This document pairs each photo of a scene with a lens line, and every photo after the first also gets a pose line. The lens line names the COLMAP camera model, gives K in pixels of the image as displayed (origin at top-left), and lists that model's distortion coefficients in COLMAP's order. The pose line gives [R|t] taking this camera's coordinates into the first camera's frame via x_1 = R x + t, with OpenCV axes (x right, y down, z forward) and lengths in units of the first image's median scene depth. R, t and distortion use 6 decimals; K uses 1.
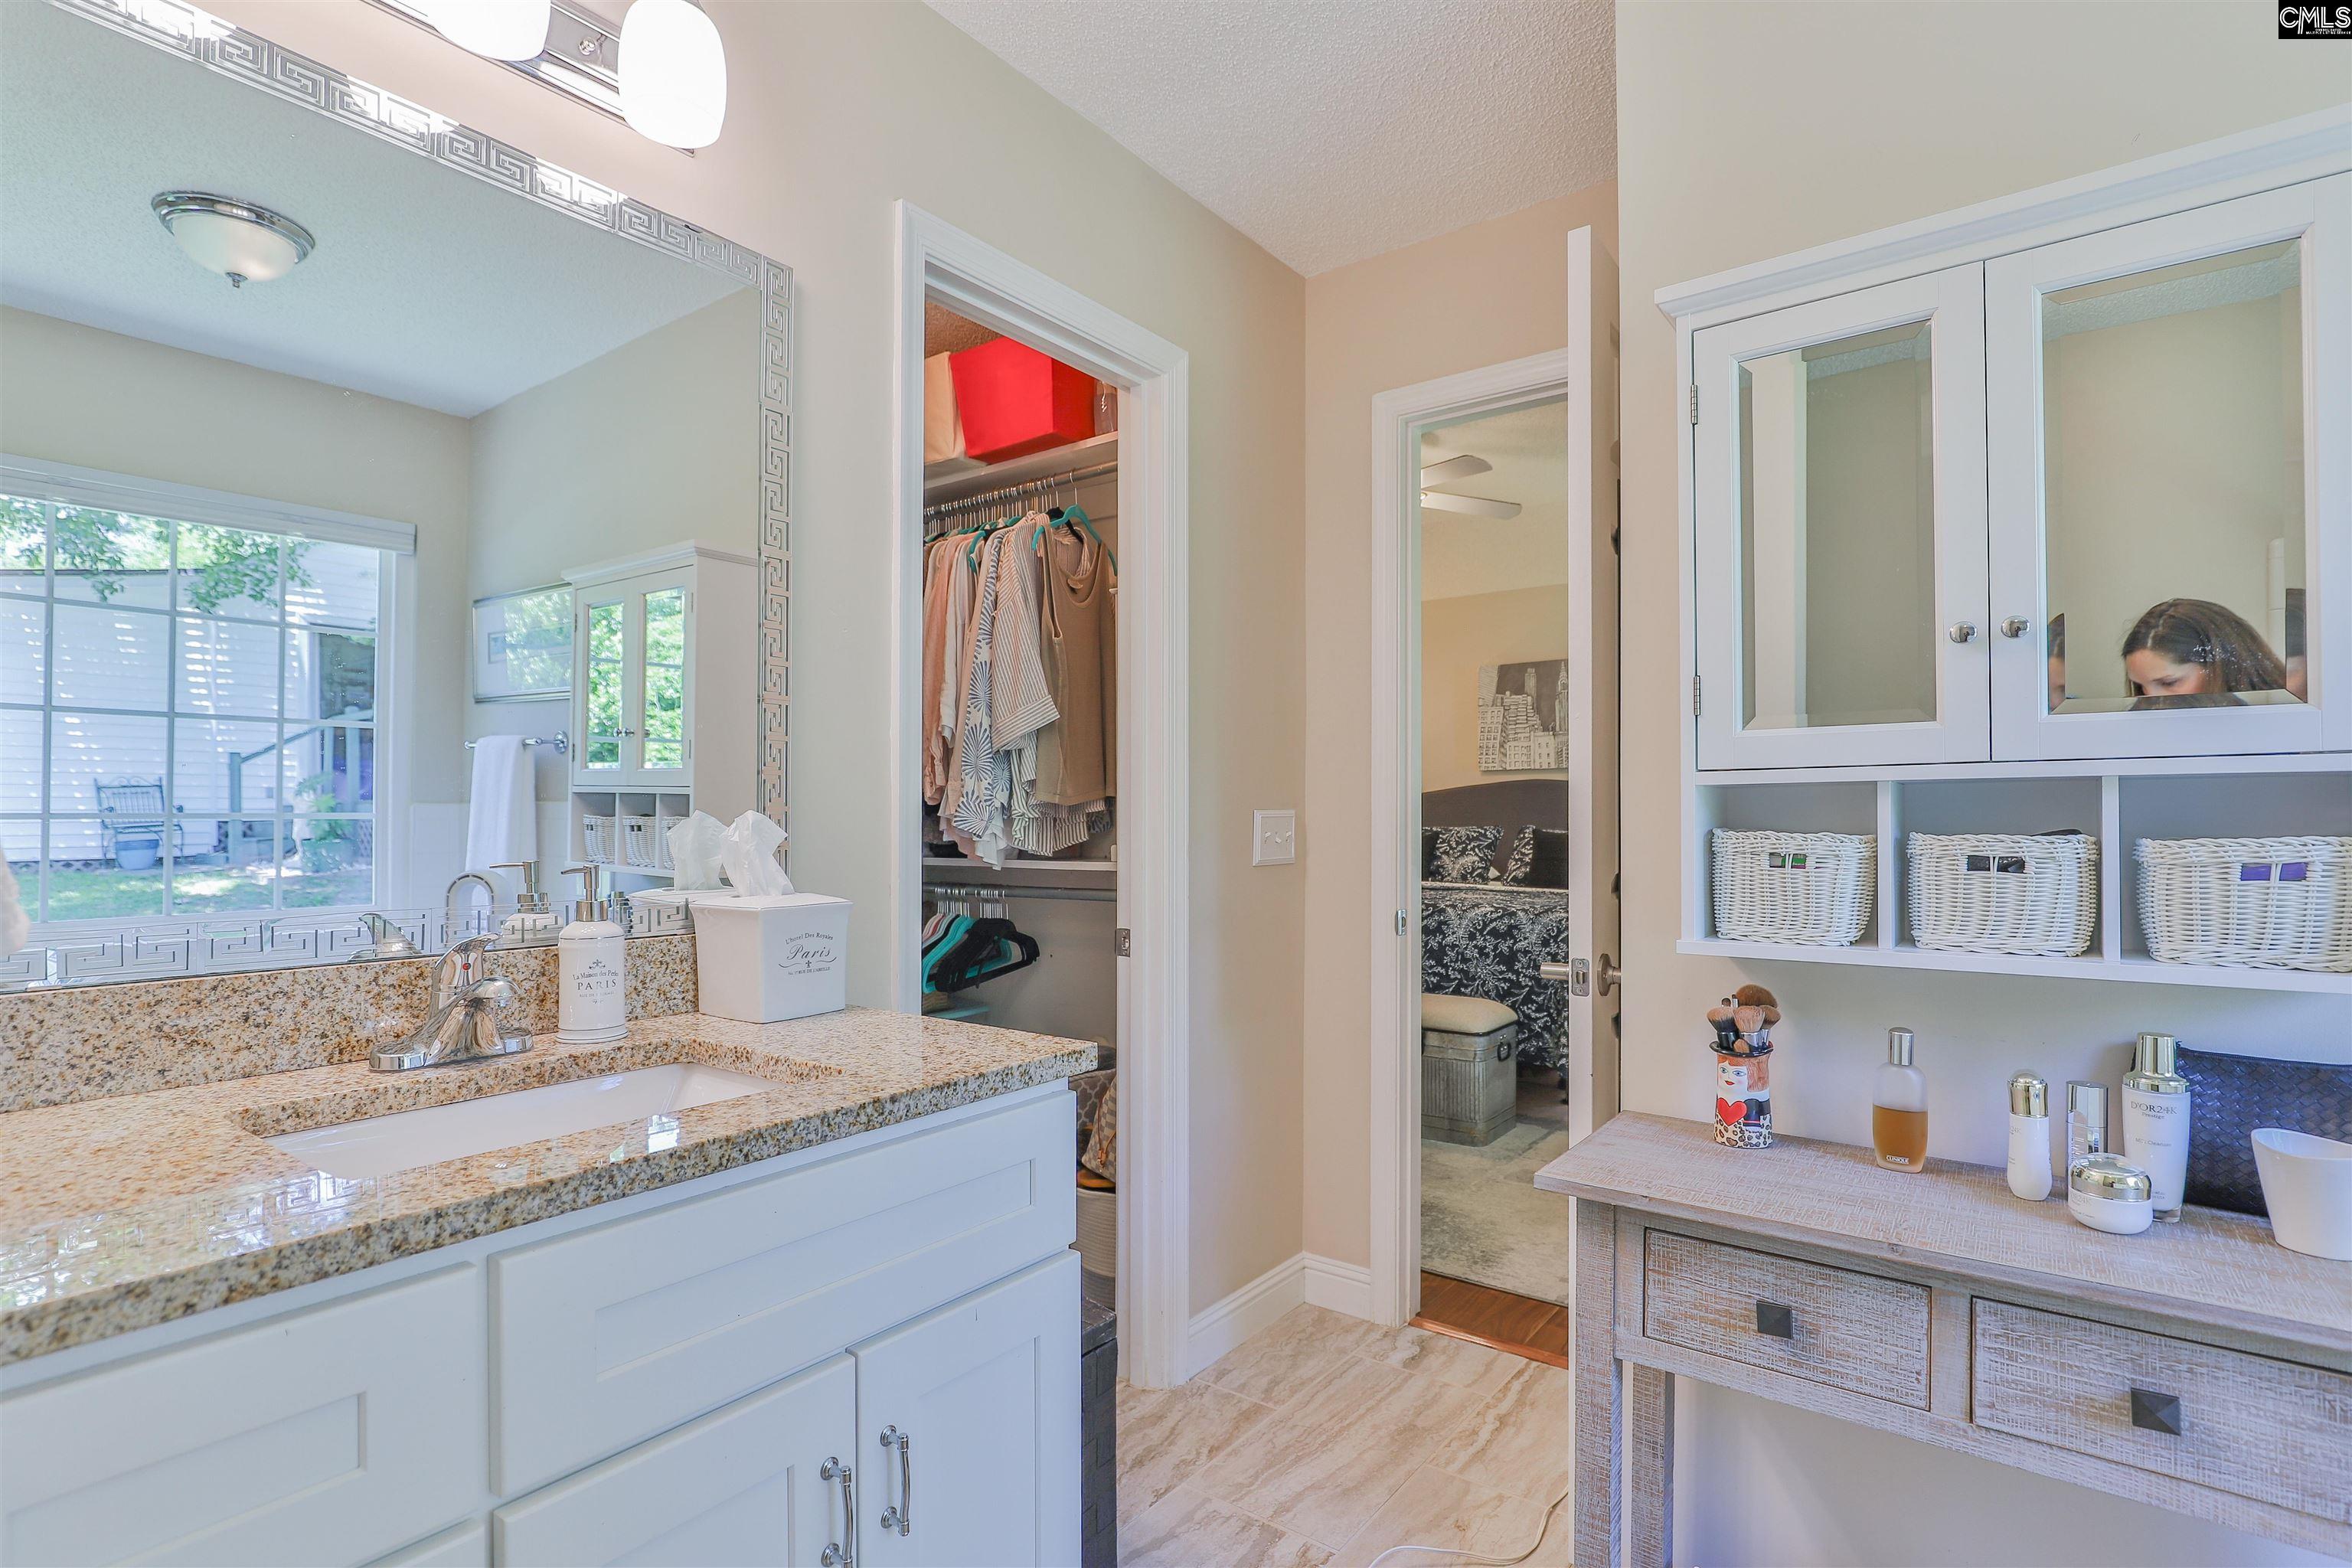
lens RADIAL K [[1143.4, 0, 1176.0], [0, 1143.4, 784.0], [0, 0, 1]] dist [-0.029690, 0.008468]
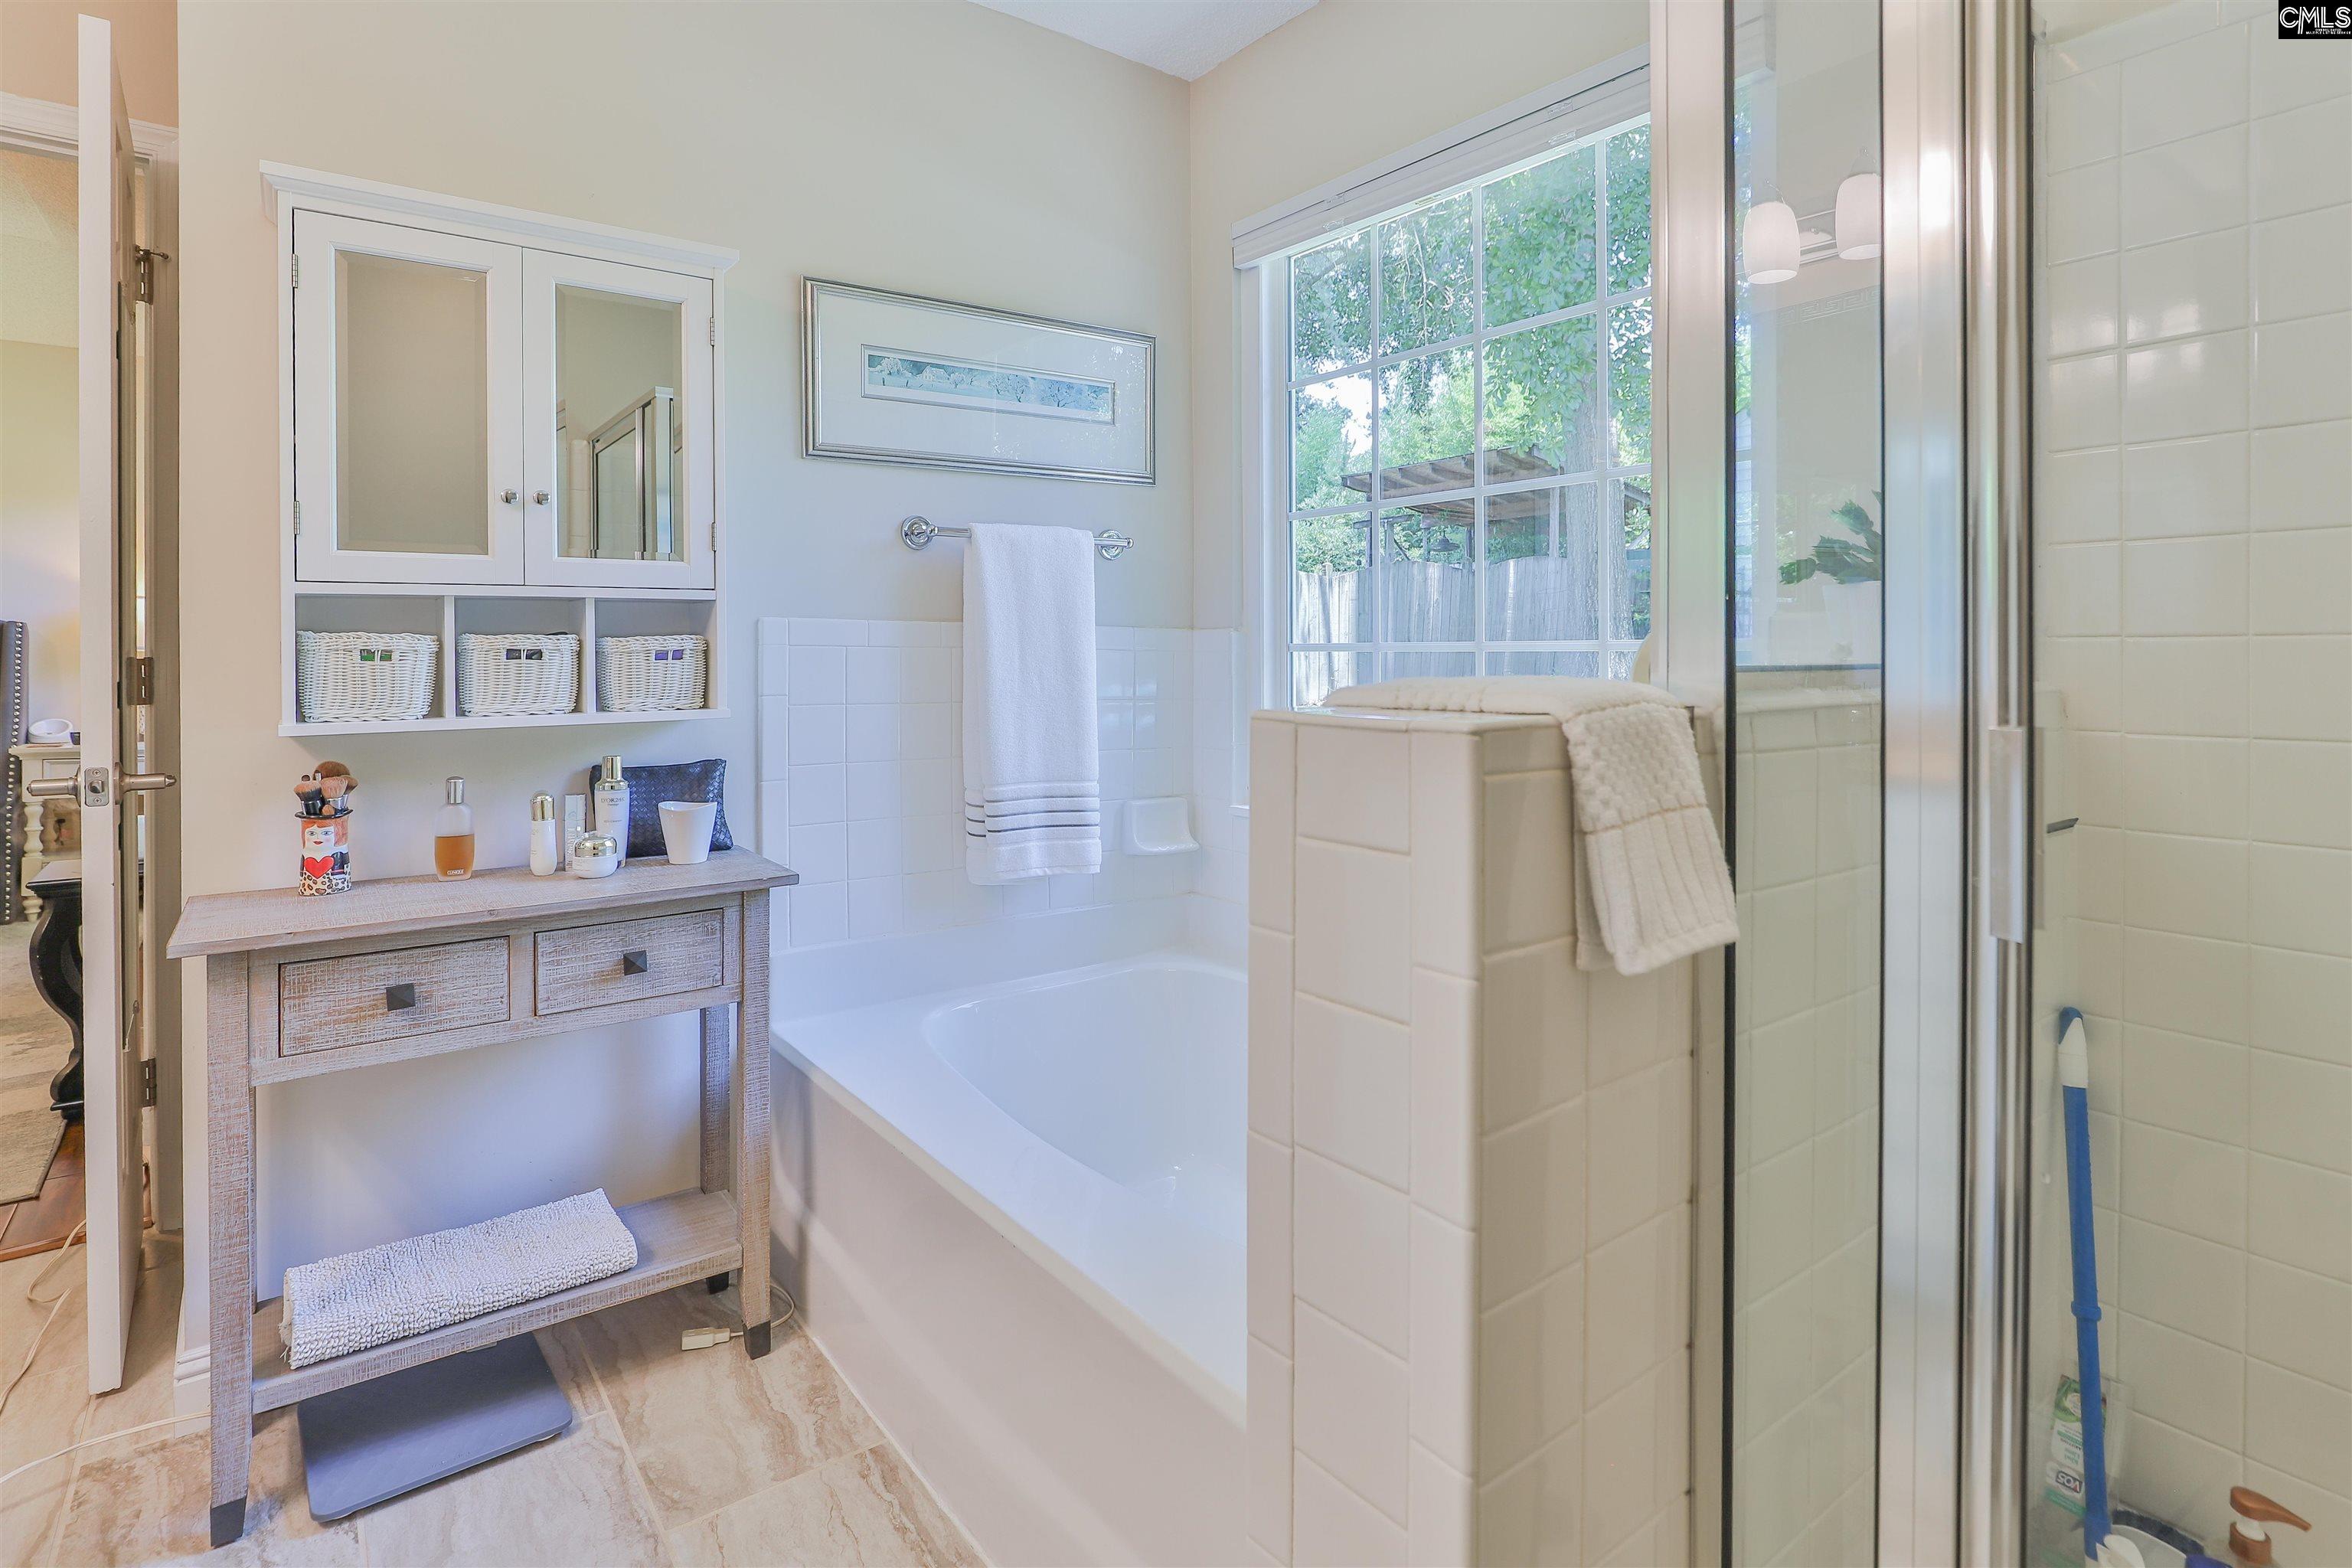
lens RADIAL K [[1234.0, 0, 1184.8], [0, 1234.0, 844.3], [0, 0, 1]] dist [-0.000177, 0.000083]
pose [[0.284052, -0.153510, 0.946440, -0.596068], [-0.029528, 0.985231, 0.168664, 0.015926], [-0.958354, -0.075856, 0.275324, -0.308343]]
